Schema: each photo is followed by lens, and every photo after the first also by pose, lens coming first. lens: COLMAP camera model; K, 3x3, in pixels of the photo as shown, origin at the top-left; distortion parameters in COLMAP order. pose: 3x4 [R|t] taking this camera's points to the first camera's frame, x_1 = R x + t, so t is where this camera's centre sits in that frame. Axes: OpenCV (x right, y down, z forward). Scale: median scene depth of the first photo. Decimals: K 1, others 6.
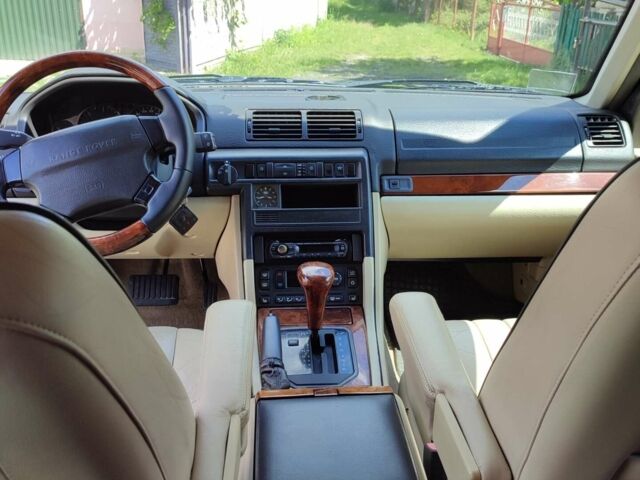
lens RADIAL K [[623.7, 0, 320.0], [0, 623.7, 240.0], [0, 0, 1]] dist [0.039193, -0.034840]
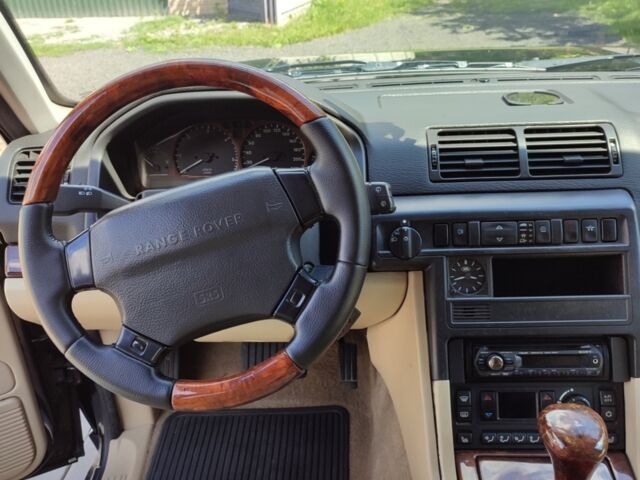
lens RADIAL K [[627.5, 0, 320.0], [0, 627.5, 240.0], [0, 0, 1]] dist [0.019333, 0.024180]
pose [[0.991863, 0.001280, -0.127301, -0.151538], [0.009609, 0.996344, 0.084887, -0.159167], [0.126945, -0.085420, 0.988225, 0.362112]]
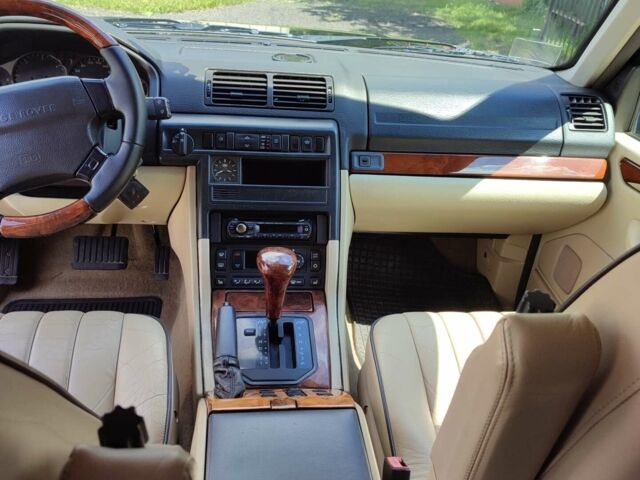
lens RADIAL K [[627.5, 0, 320.0], [0, 627.5, 240.0], [0, 0, 1]] dist [0.019333, 0.024180]
pose [[0.996770, 0.039583, 0.069881, -0.008163], [-0.046946, 0.993141, 0.107084, -0.072324], [-0.065163, -0.110018, 0.991791, 0.065782]]
